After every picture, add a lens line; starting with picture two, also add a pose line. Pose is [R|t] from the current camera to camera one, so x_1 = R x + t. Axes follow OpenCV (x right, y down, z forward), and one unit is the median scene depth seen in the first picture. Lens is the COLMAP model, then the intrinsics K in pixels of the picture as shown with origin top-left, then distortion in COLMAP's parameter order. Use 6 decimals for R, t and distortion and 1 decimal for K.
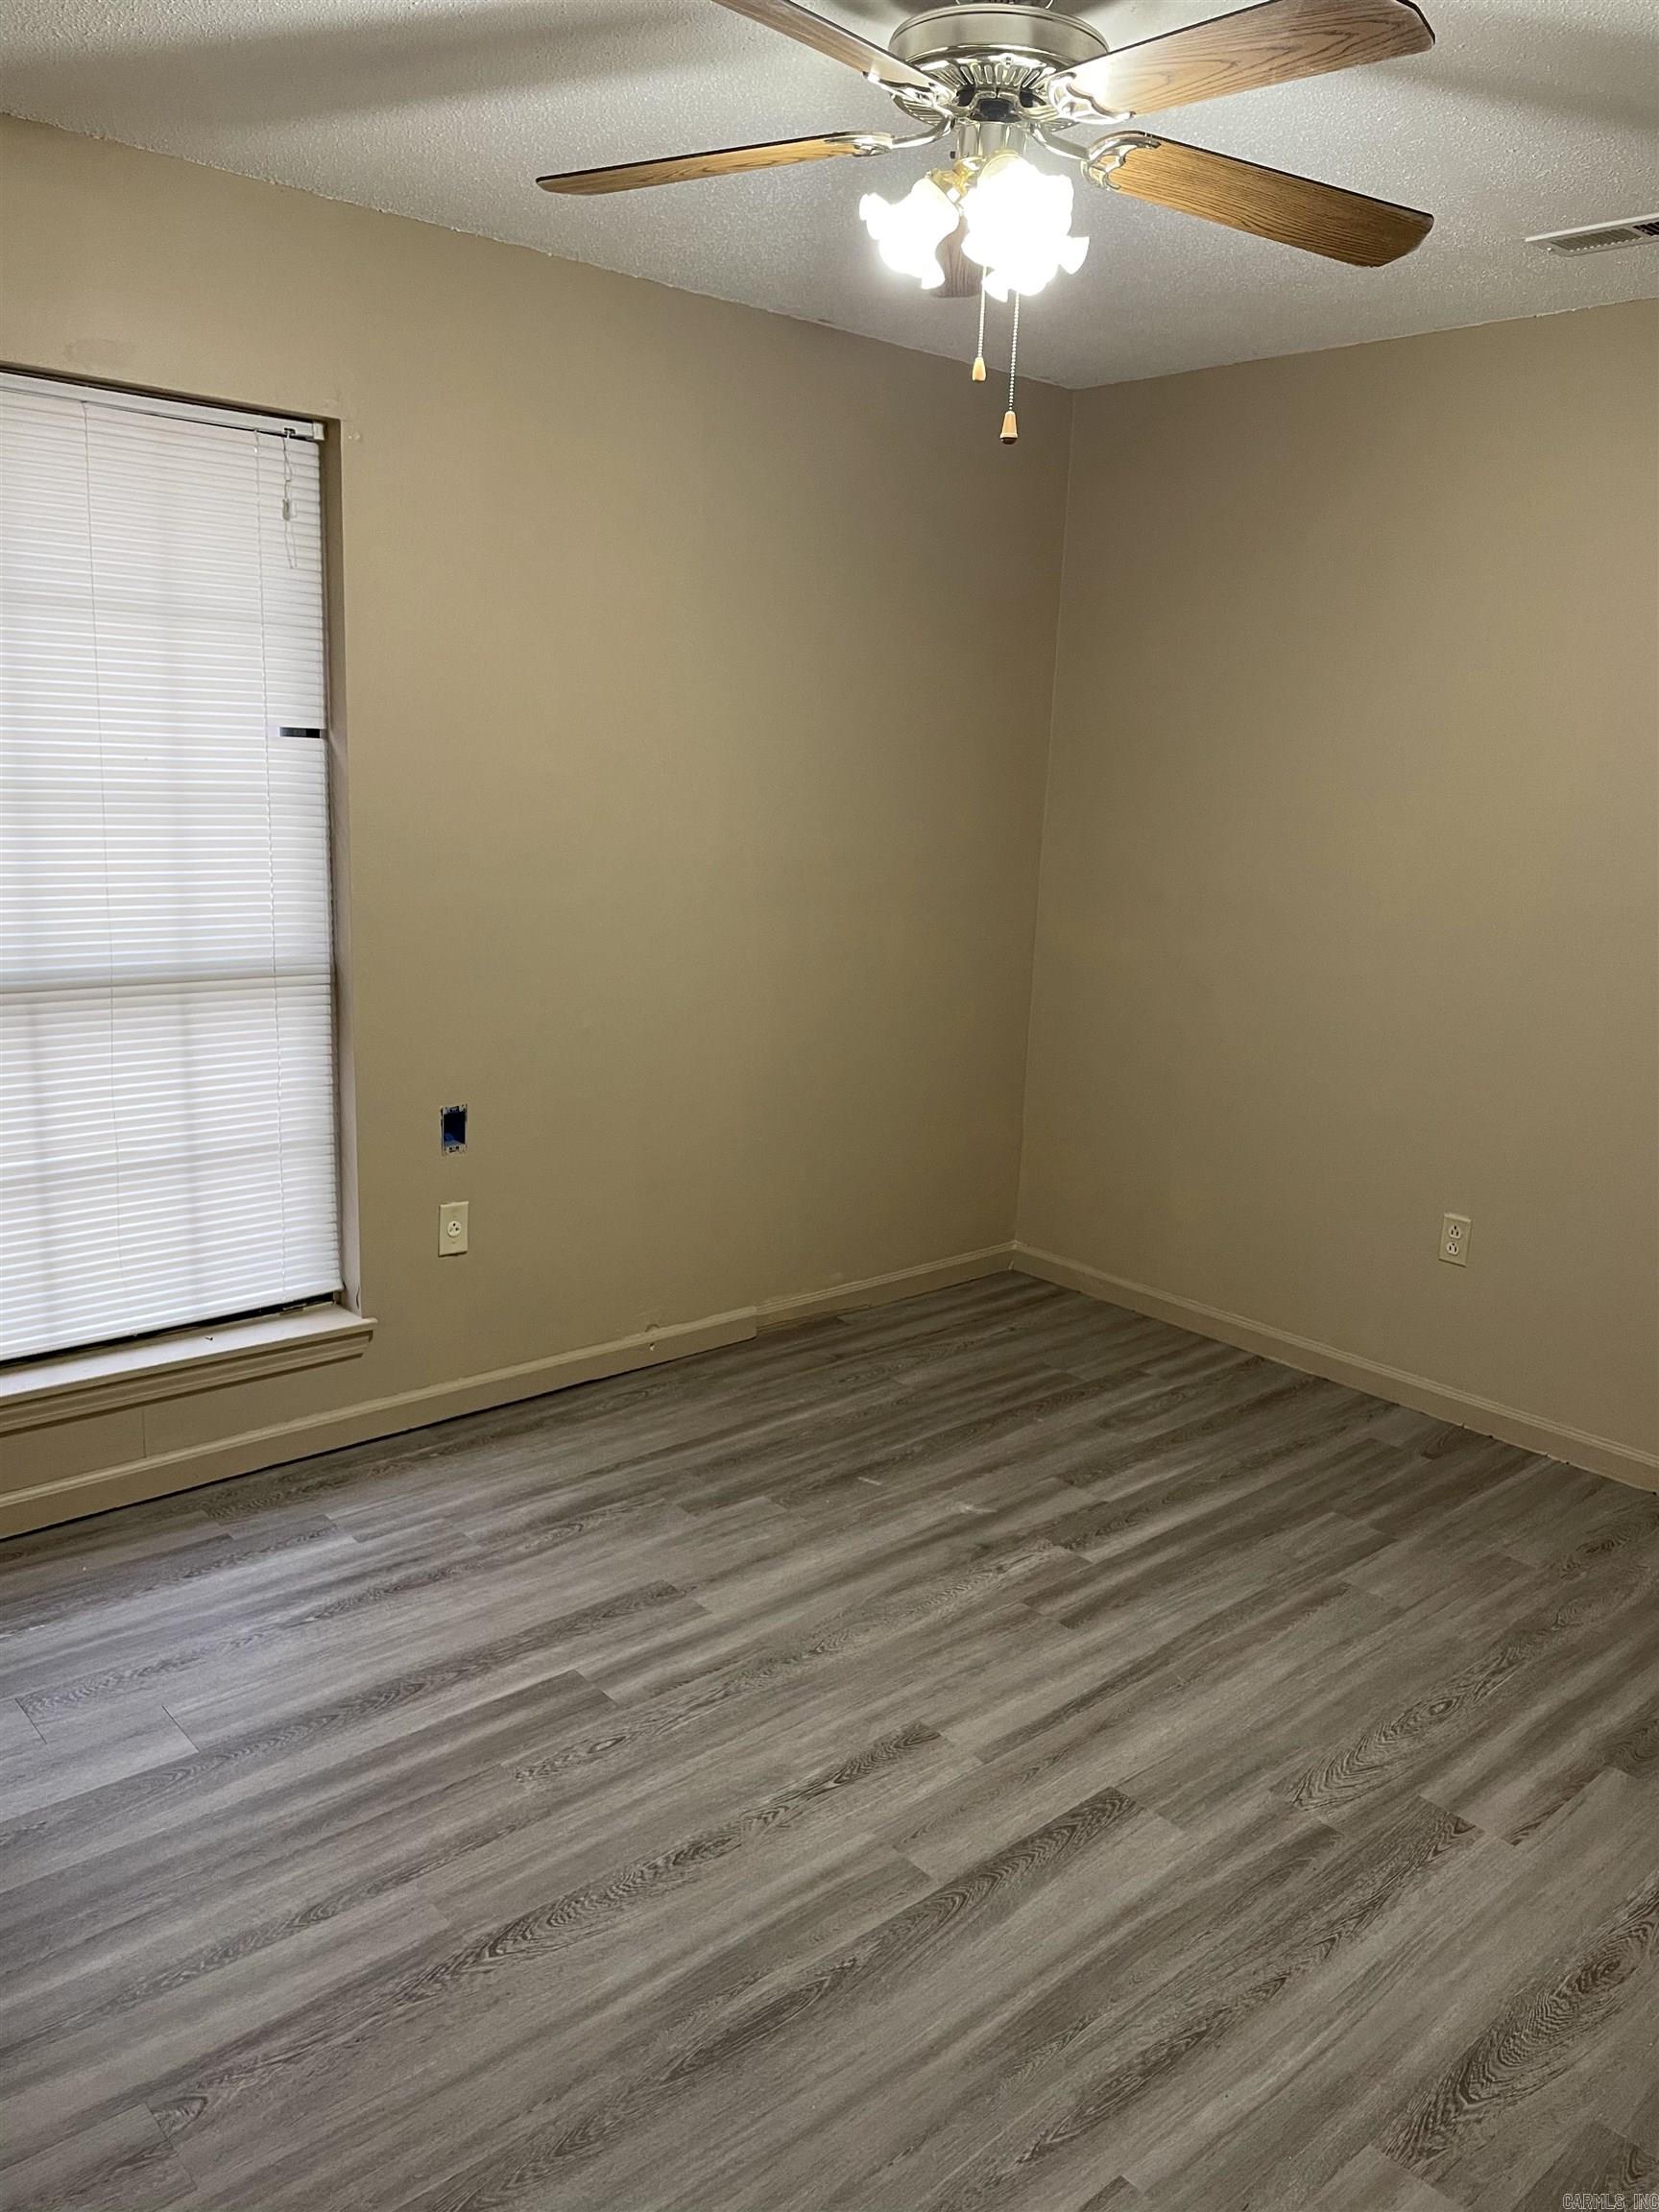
lens RADIAL K [[1687.3, 0, 827.2], [0, 1687.3, 1109.5], [0, 0, 1]] dist [0.082869, -0.100021]
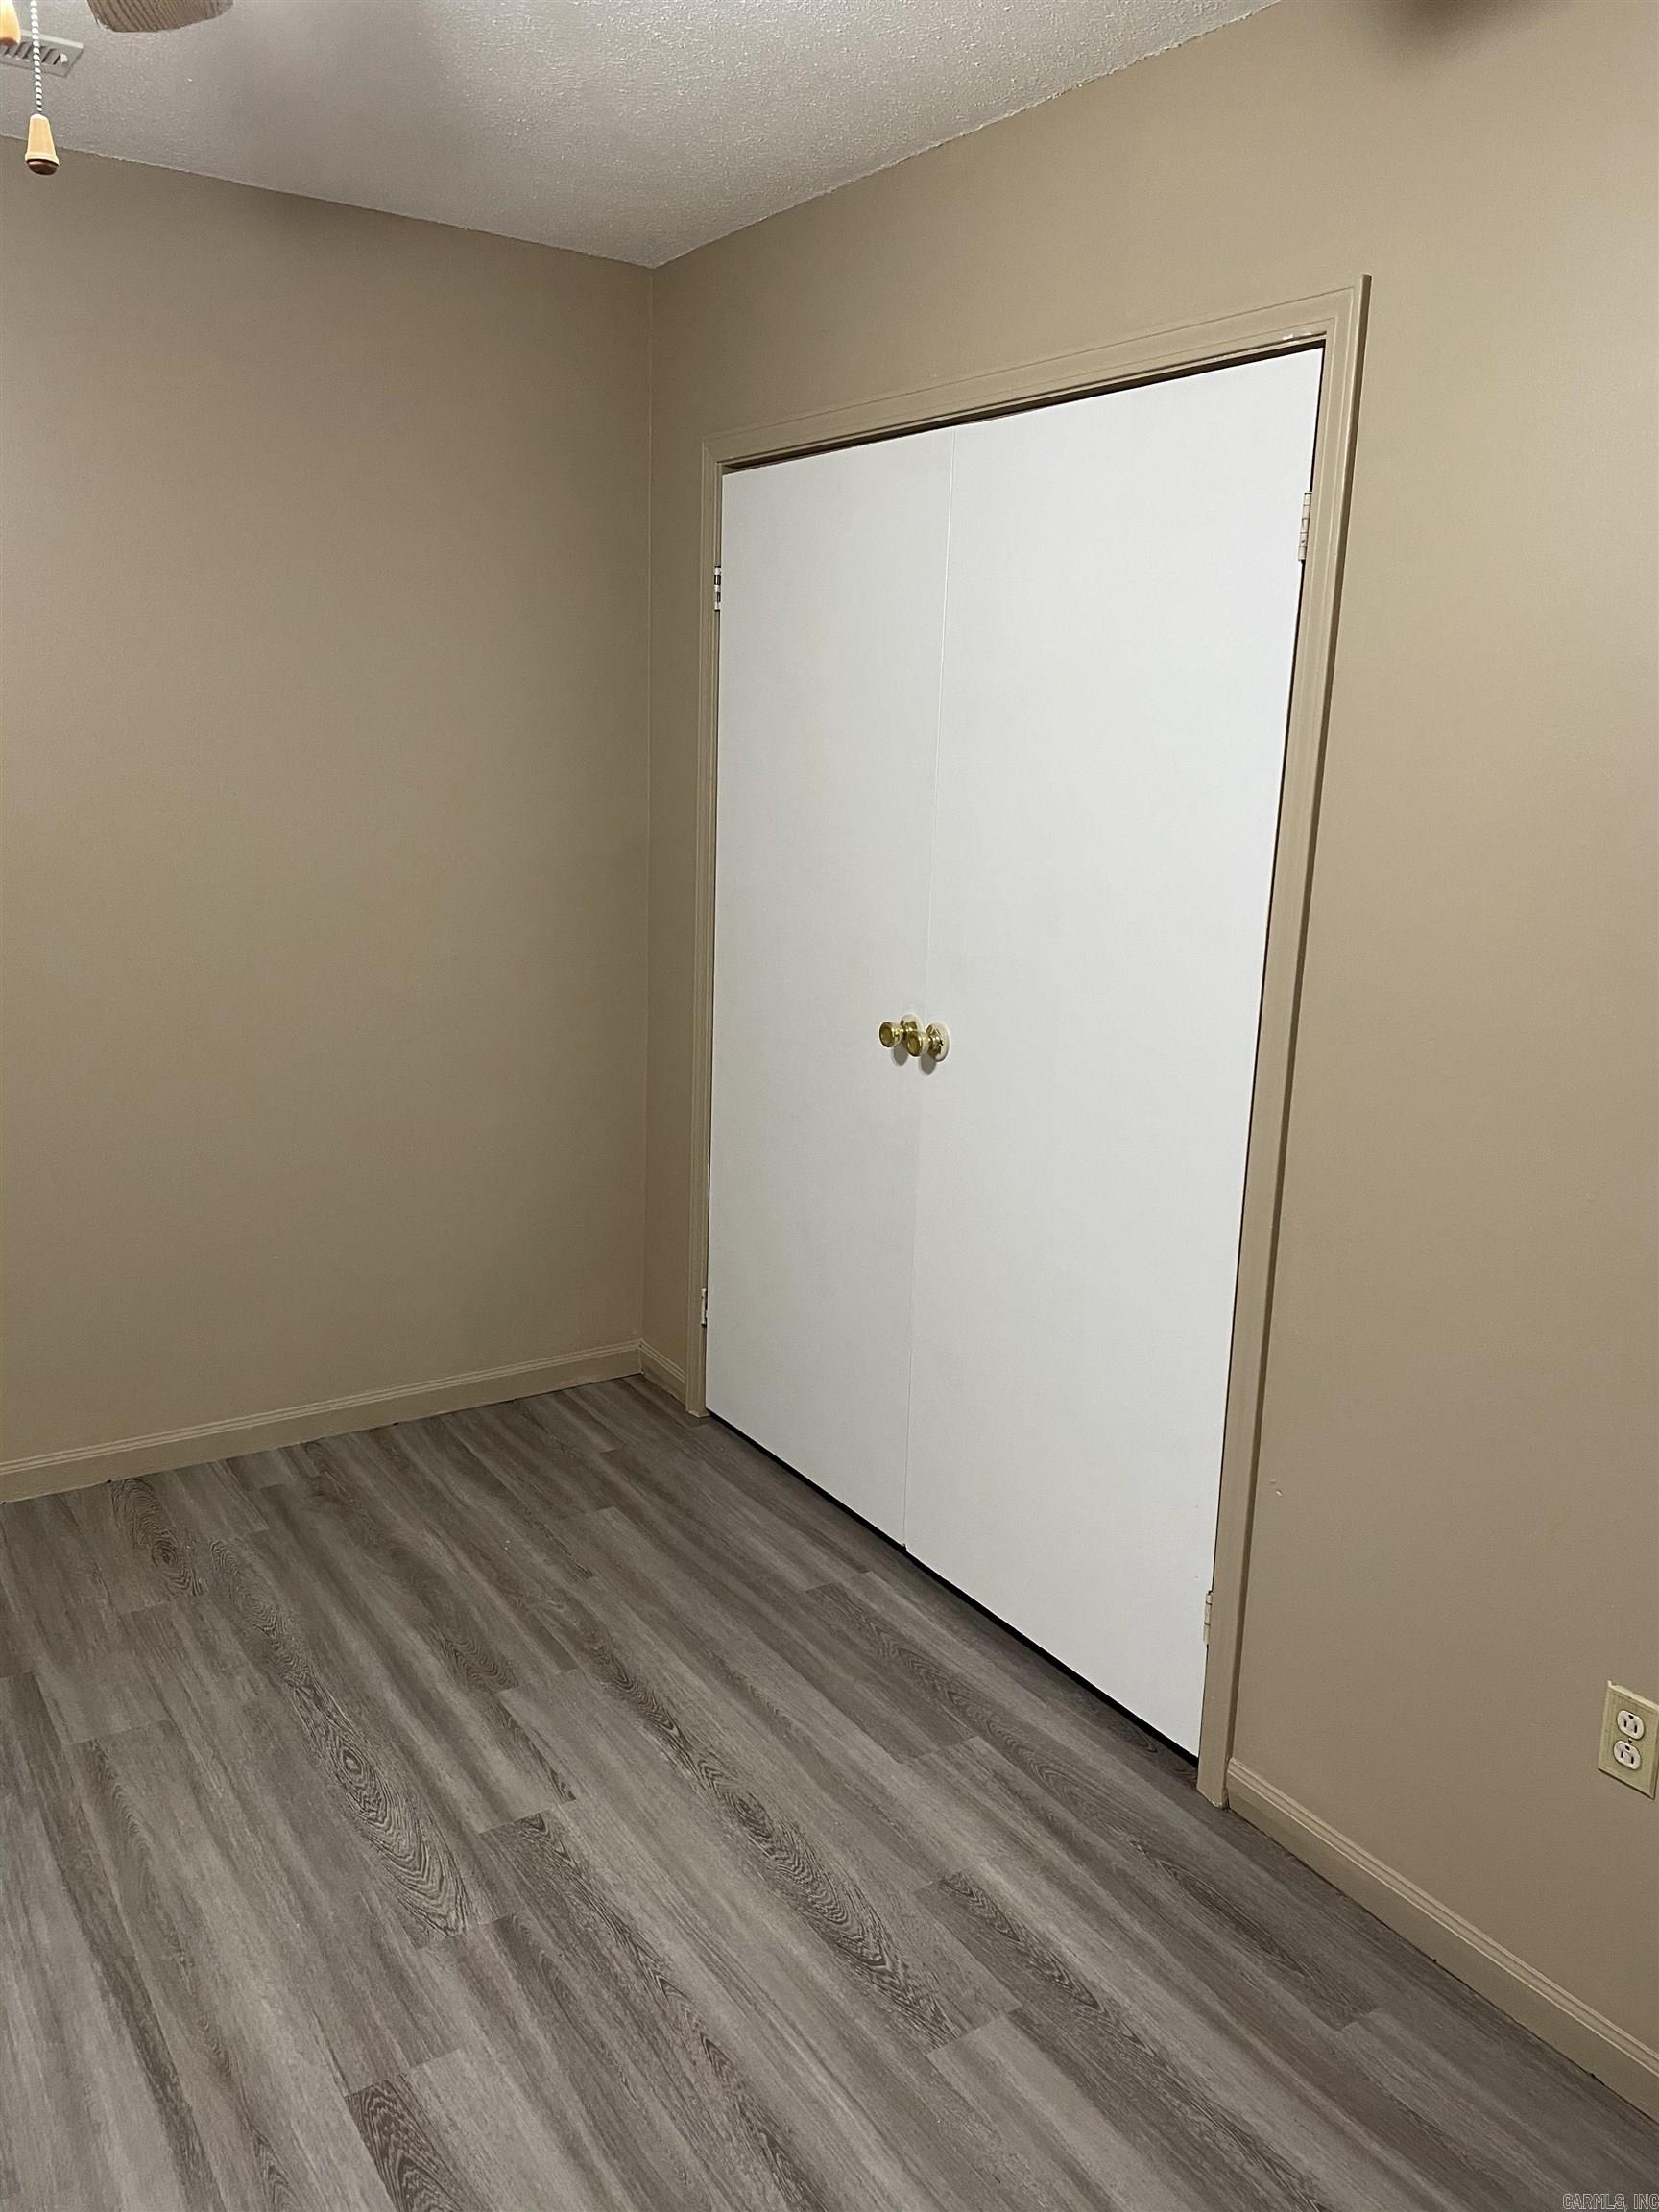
lens RADIAL K [[1687.3, 0, 830.8], [0, 1687.3, 1105.2], [0, 0, 1]] dist [0.082869, -0.100021]
pose [[0.139113, -0.252211, 0.957621, -0.426360], [0.184621, 0.956675, 0.225142, -0.153697], [-0.972915, 0.145476, 0.179650, 0.610189]]
